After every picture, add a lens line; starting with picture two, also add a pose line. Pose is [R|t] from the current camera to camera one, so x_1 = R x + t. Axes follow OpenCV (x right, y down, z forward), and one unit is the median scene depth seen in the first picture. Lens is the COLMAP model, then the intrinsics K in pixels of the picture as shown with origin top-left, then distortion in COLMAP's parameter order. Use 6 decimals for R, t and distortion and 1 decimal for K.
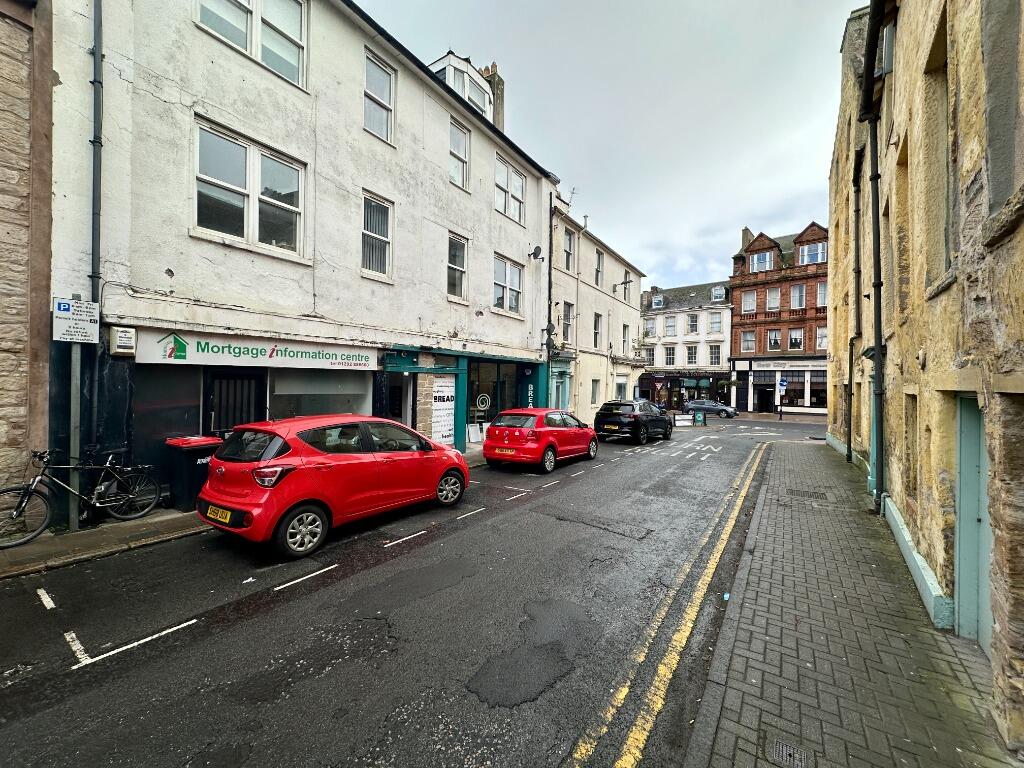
lens RADIAL K [[408.4, 0, 514.9], [0, 408.4, 384.6], [0, 0, 1]] dist [-0.000309, 0.000942]
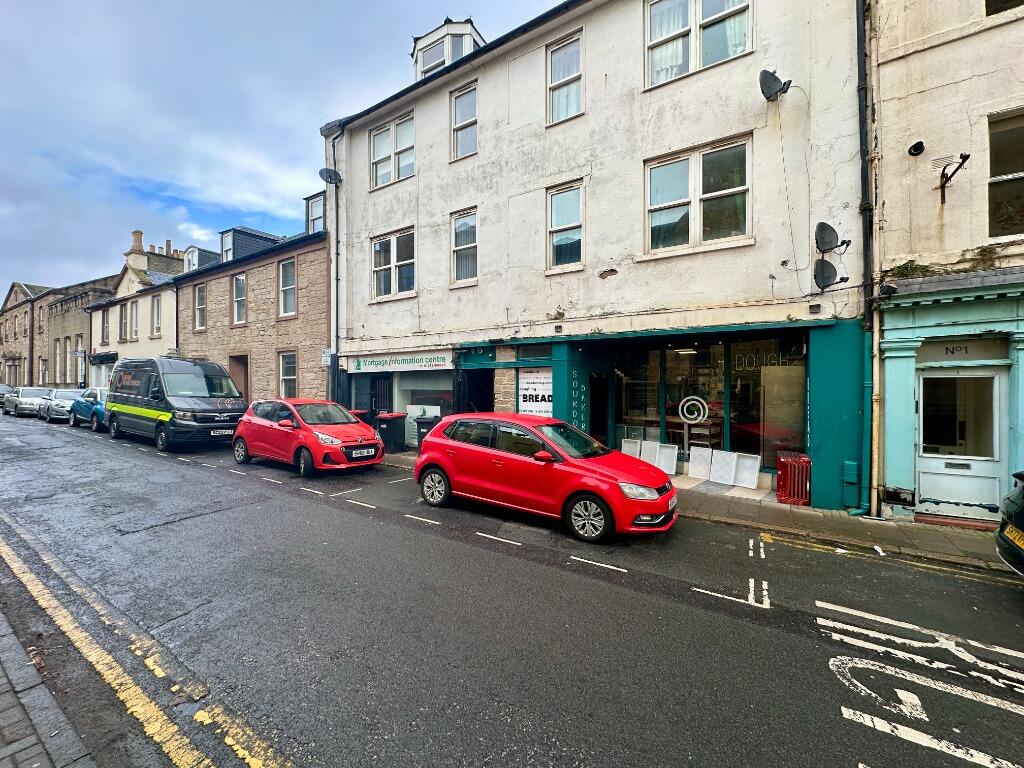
lens RADIAL K [[408.4, 0, 514.5], [0, 408.4, 383.7], [0, 0, 1]] dist [-0.000309, 0.000942]
pose [[0.038747, -0.015326, -0.999132, 0.725525], [-0.000335, 0.999882, -0.015351, 0.020810], [0.999249, 0.000930, 0.038737, 1.039895]]
